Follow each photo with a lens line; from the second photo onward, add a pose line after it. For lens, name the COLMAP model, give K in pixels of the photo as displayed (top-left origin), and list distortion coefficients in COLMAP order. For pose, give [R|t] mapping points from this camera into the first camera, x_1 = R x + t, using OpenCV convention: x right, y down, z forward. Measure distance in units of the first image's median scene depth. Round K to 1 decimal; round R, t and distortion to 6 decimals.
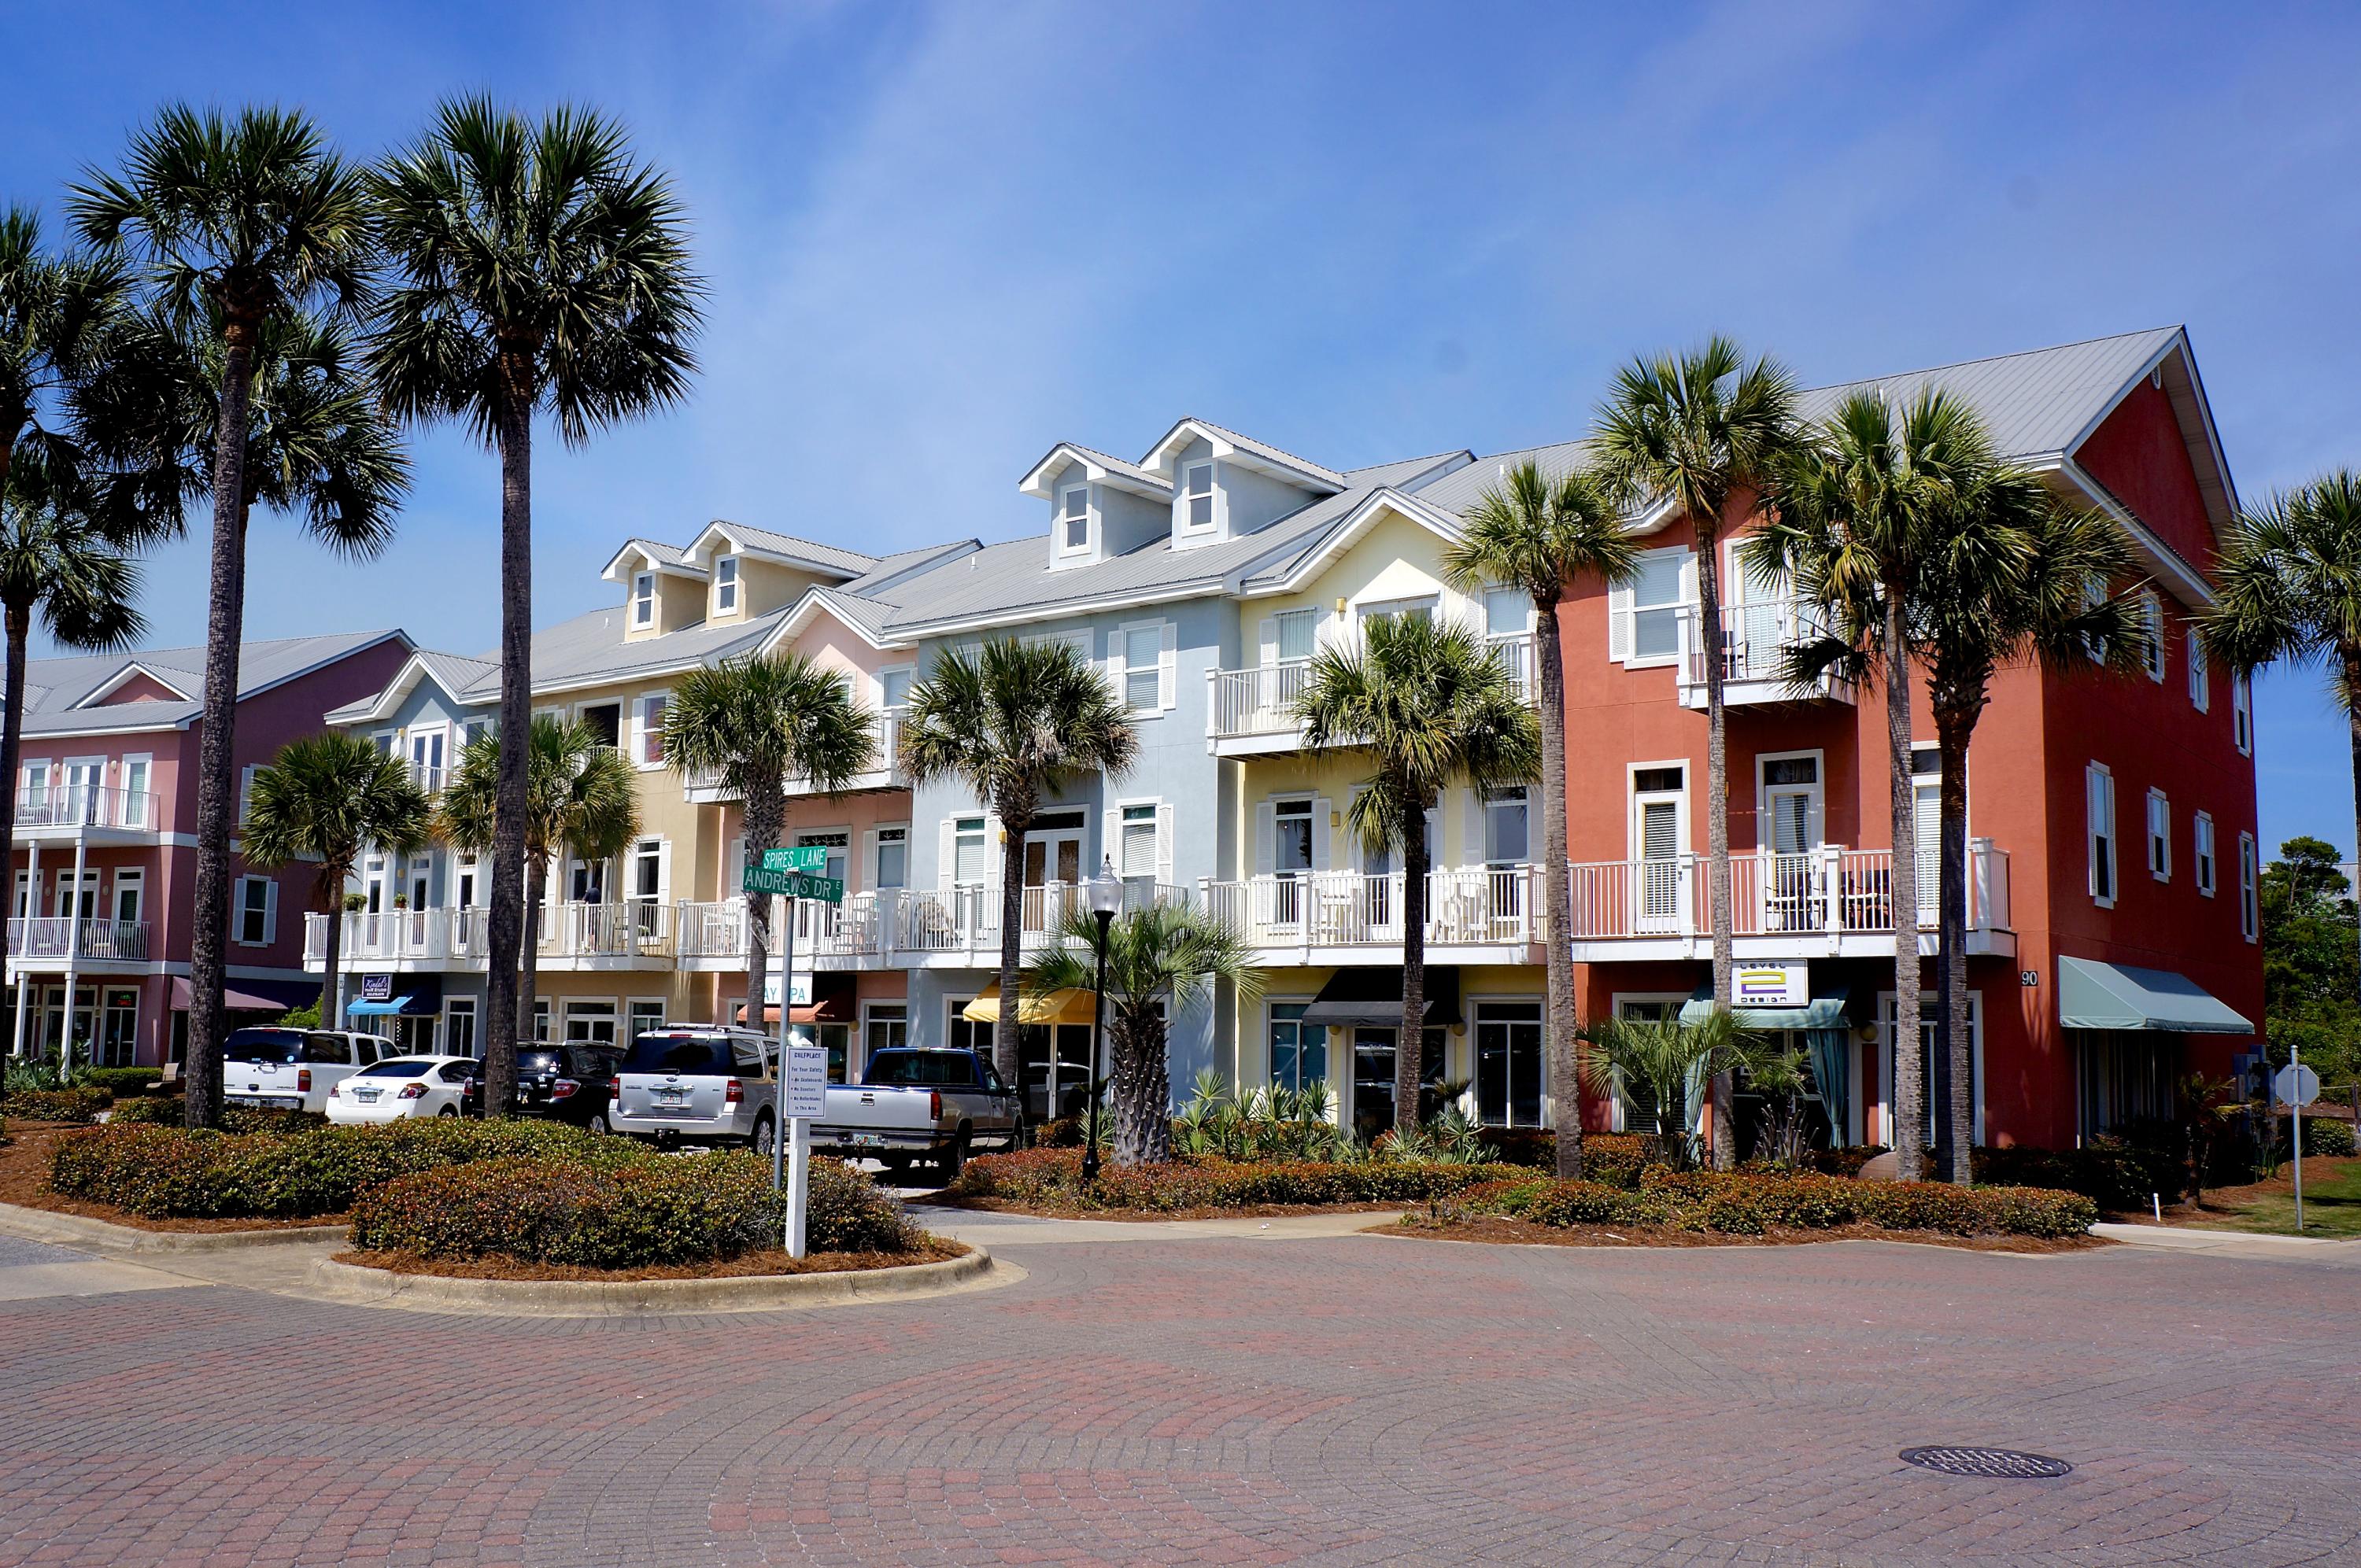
lens RADIAL K [[2156.7, 0, 1180.5], [0, 2156.7, 784.0], [0, 0, 1]] dist [-0.051911, 0.011528]
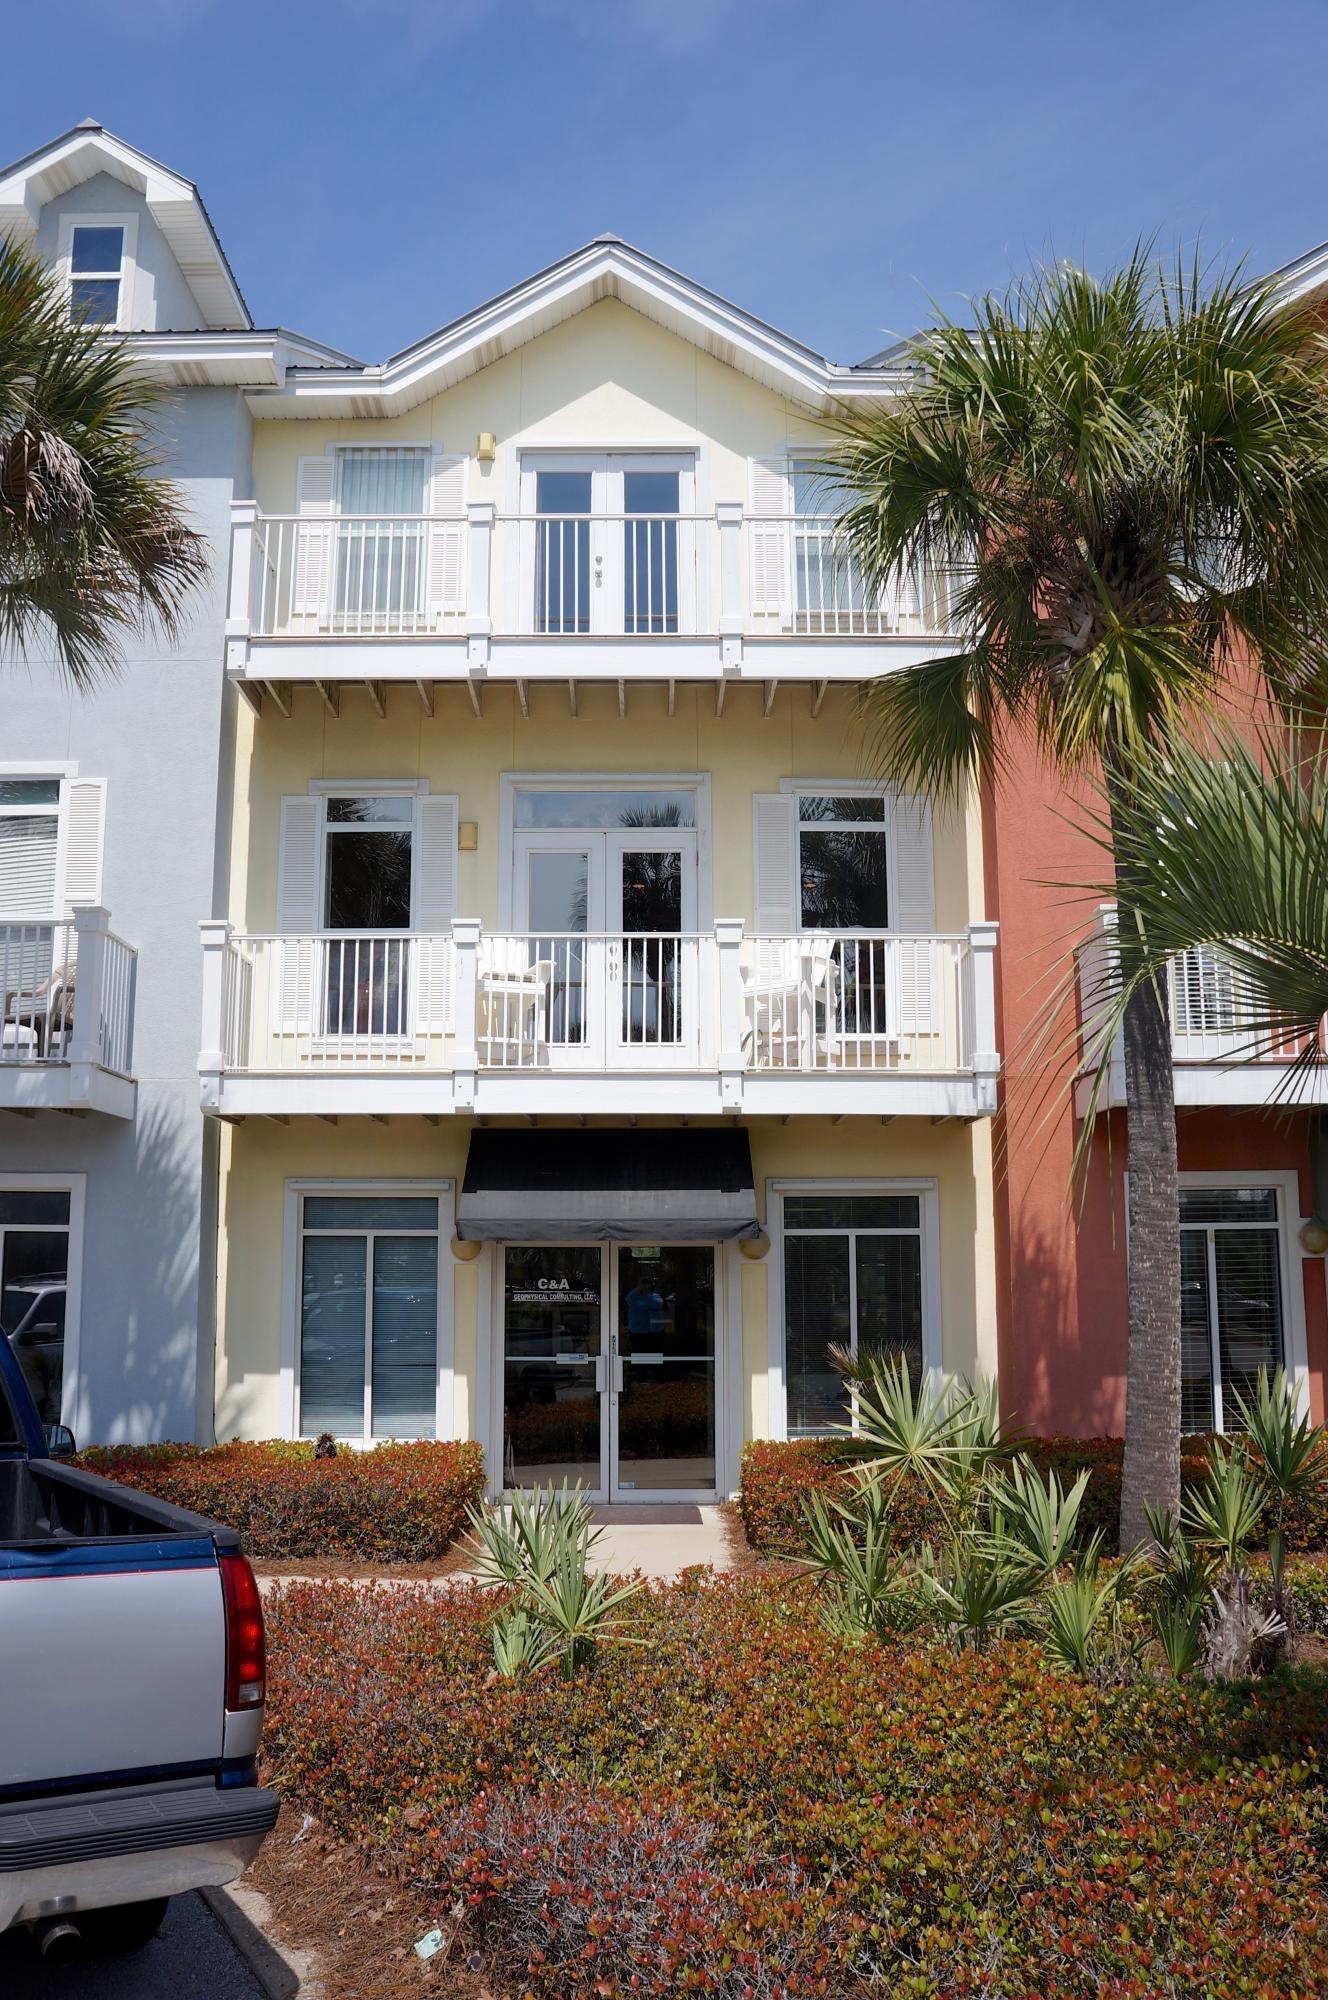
lens RADIAL K [[1827.2, 0, 663.1], [0, 1827.2, 935.7], [0, 0, 1]] dist [-0.051911, 0.011528]
pose [[0.799003, 0.111475, 0.590904, -0.146068], [-0.058429, 0.992409, -0.108214, 0.084892], [-0.598482, 0.051937, 0.799451, 0.630861]]
